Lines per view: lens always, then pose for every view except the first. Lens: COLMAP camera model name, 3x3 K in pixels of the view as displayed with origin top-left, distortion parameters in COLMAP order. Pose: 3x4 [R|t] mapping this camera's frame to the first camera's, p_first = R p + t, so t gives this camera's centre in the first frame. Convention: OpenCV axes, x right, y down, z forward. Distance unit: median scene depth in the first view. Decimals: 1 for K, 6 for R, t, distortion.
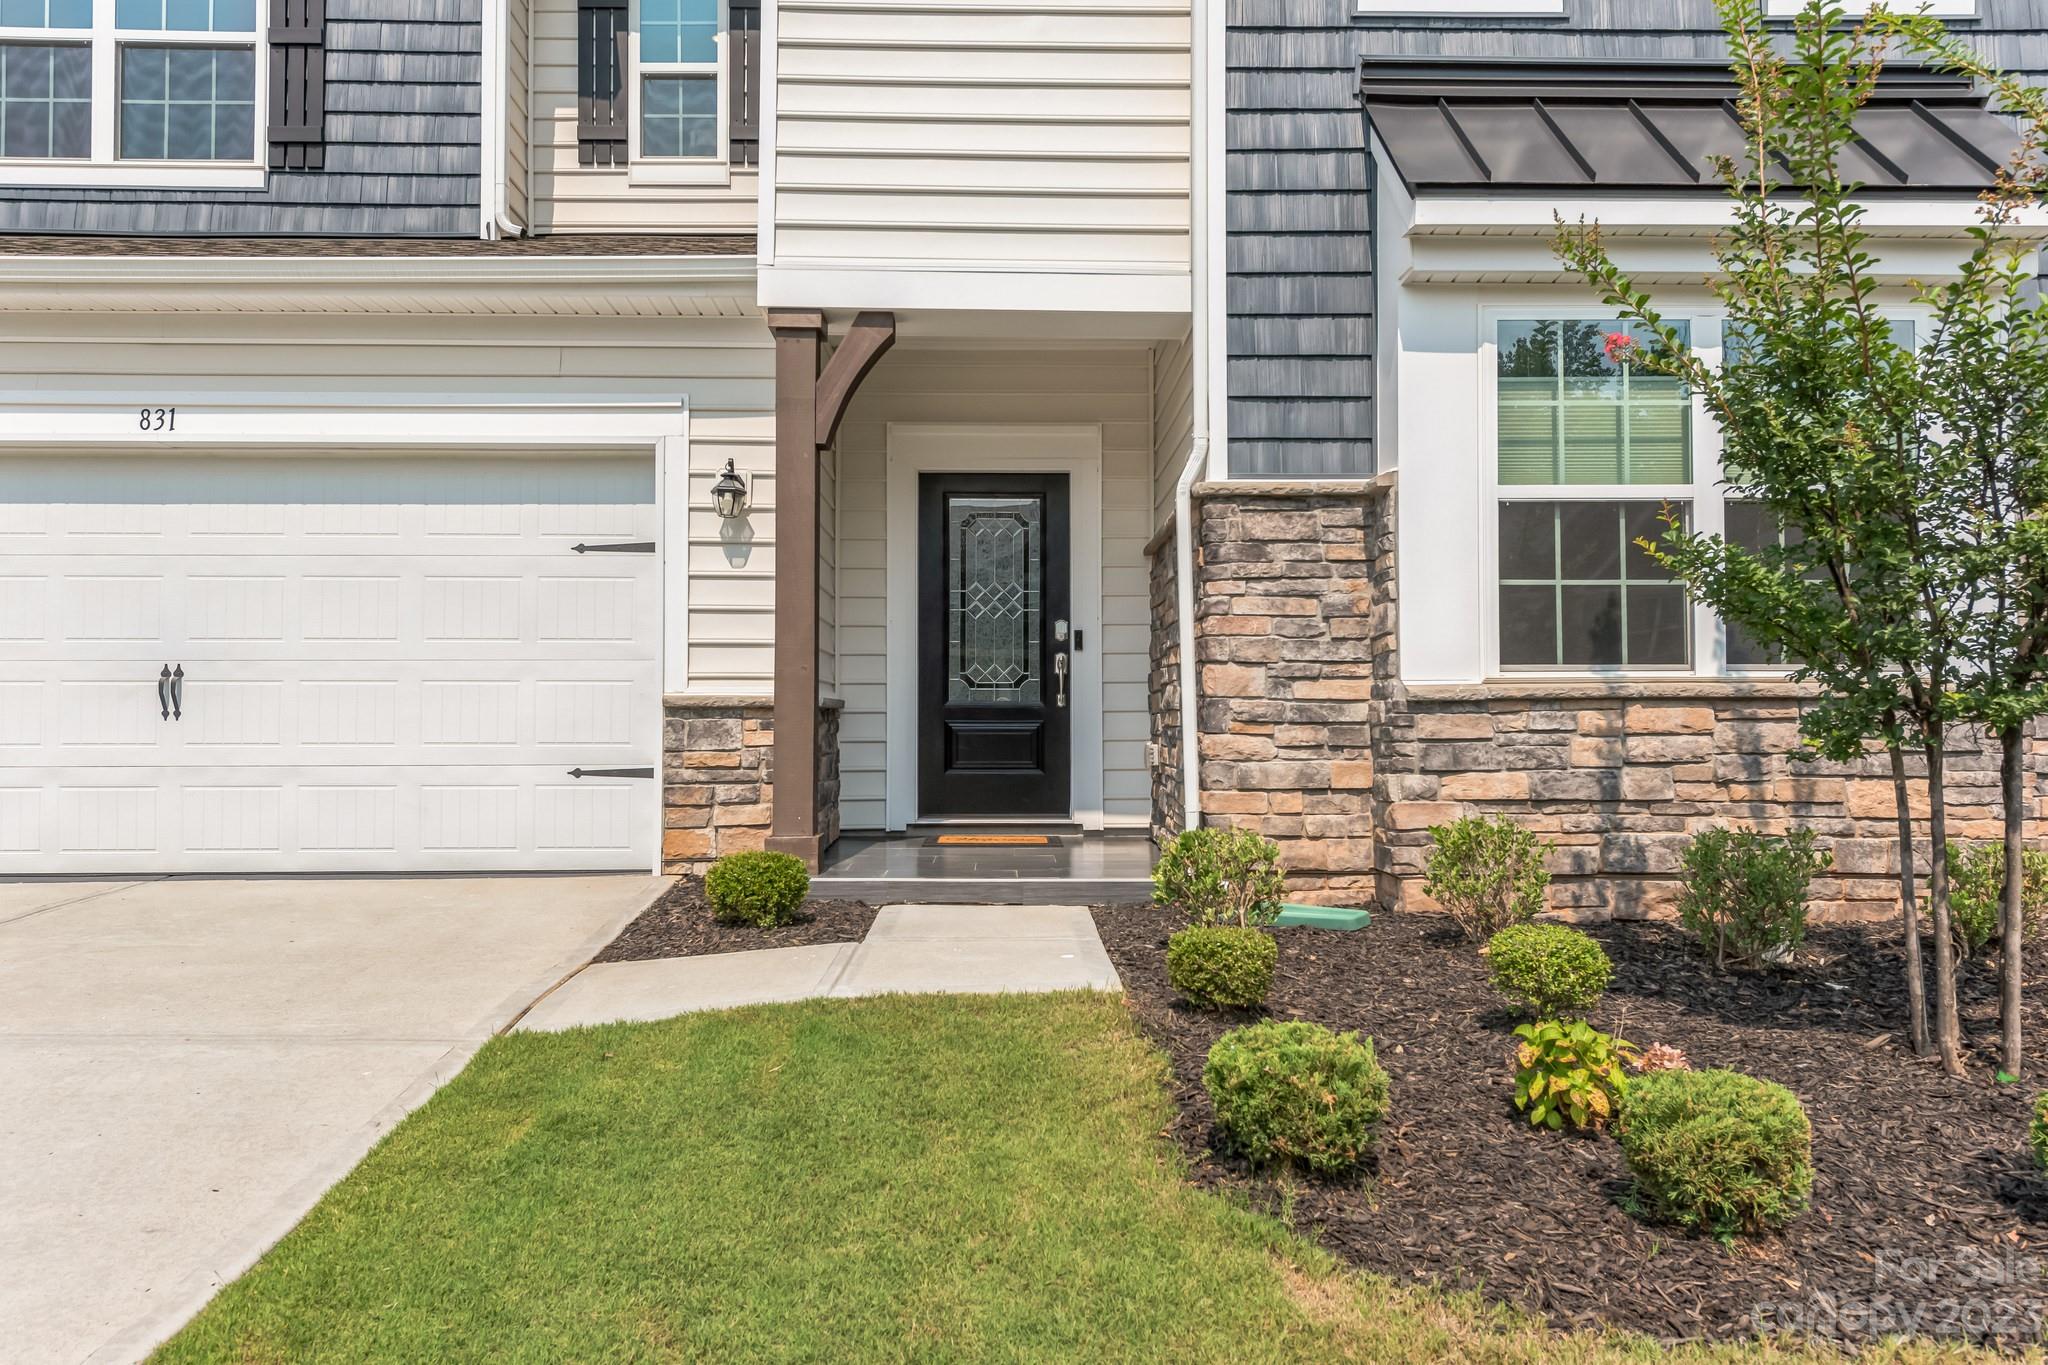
lens RADIAL K [[1396.8, 0, 1021.5], [0, 1396.8, 684.7], [0, 0, 1]] dist [0.005064, 0.000607]
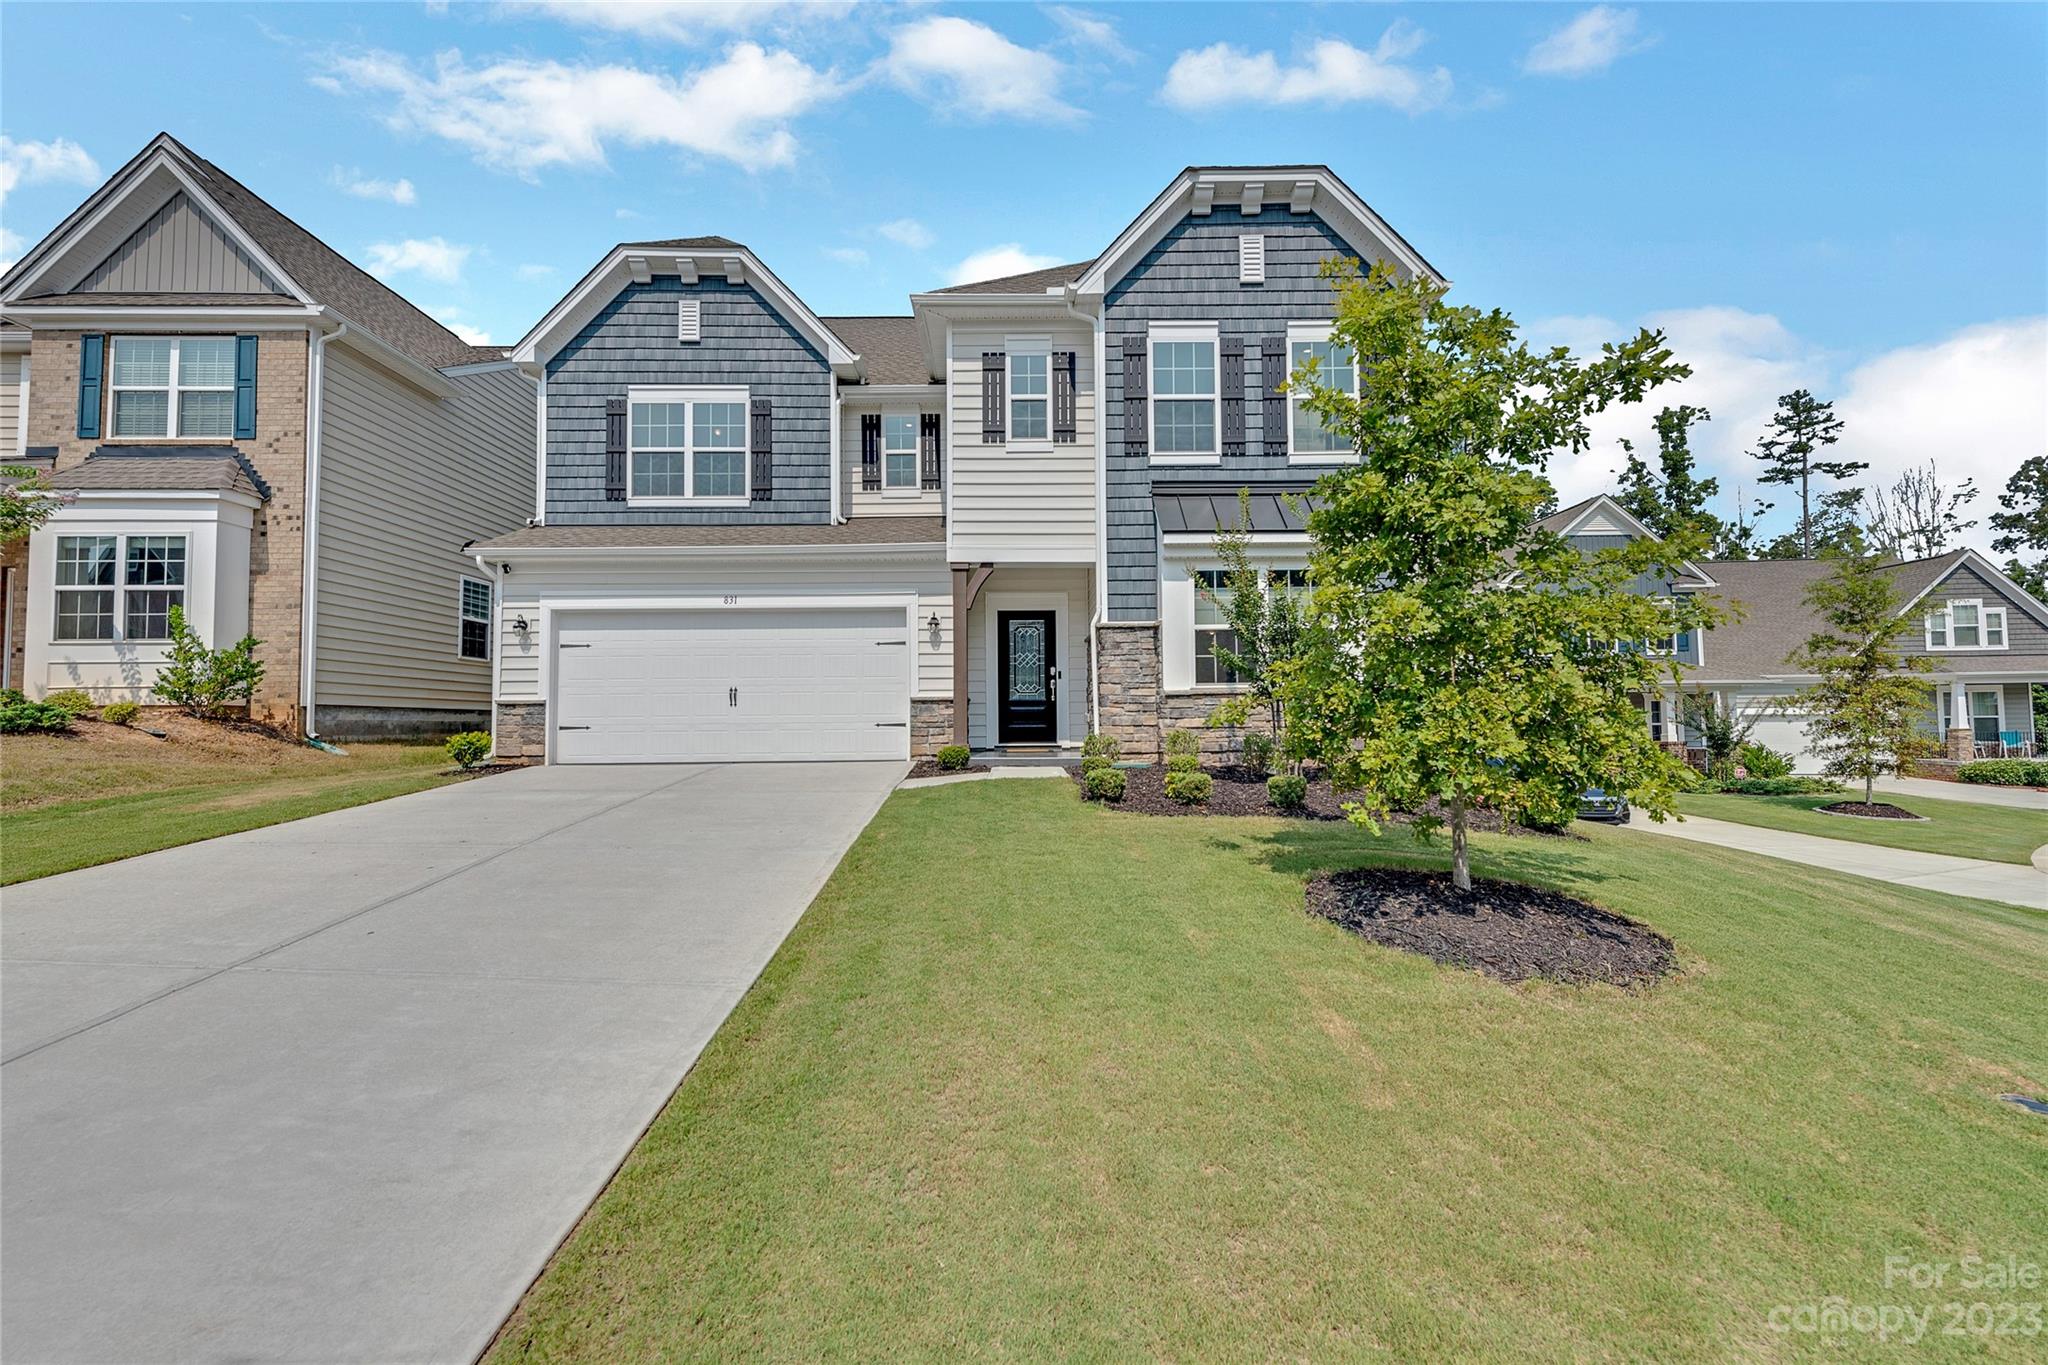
lens RADIAL K [[831.6, 0, 1021.4], [0, 831.6, 681.0], [0, 0, 1]] dist [0.000368, 0.000104]
pose [[0.999878, -0.007901, -0.013441, -0.012714], [0.007633, 0.999773, -0.019874, 0.012102], [0.013595, 0.019769, 0.999712, -0.722181]]
